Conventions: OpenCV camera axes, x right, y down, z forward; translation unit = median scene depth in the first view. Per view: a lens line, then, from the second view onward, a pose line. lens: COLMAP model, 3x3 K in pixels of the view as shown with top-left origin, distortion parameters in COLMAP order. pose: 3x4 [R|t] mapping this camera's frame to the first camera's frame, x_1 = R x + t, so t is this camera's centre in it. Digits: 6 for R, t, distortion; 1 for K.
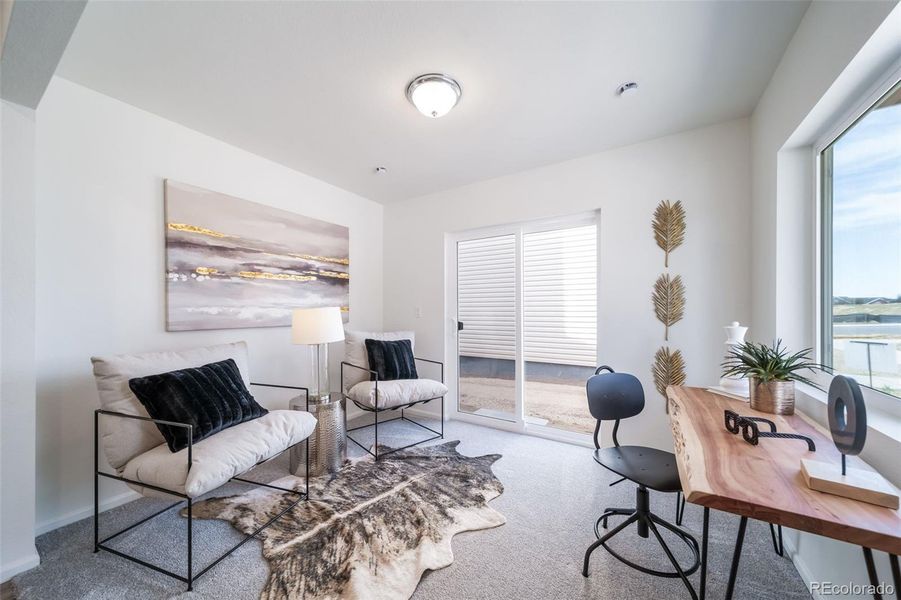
lens RADIAL K [[320.2, 0, 444.9], [0, 320.2, 305.0], [0, 0, 1]] dist [0.000276, -0.000024]
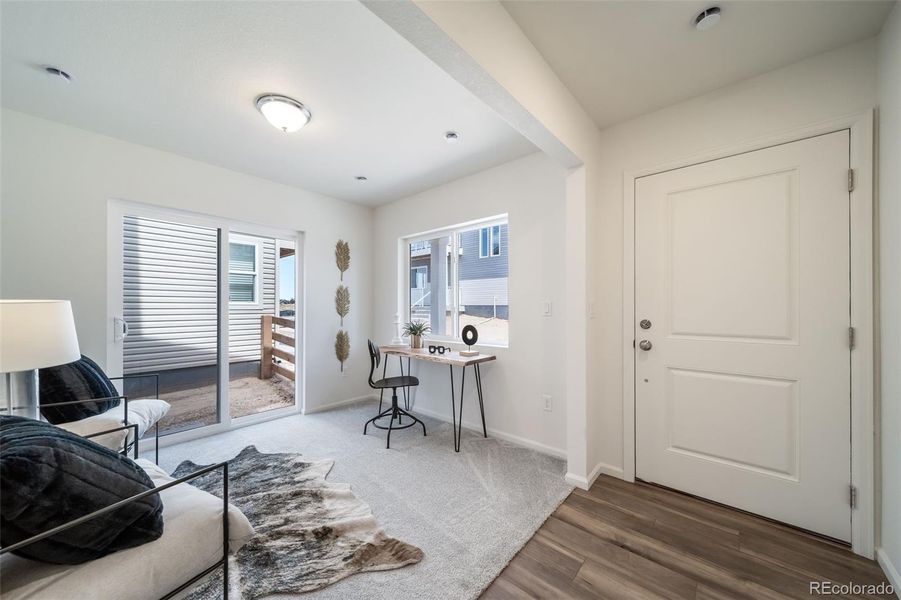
lens RADIAL K [[320.2, 0, 444.9], [0, 320.2, 305.0], [0, 0, 1]] dist [0.000276, -0.000024]
pose [[0.163579, 0.004378, 0.986521, -0.996681], [-0.014251, 0.999896, -0.002074, -0.001577], [-0.986427, -0.013720, 0.163624, 0.266771]]
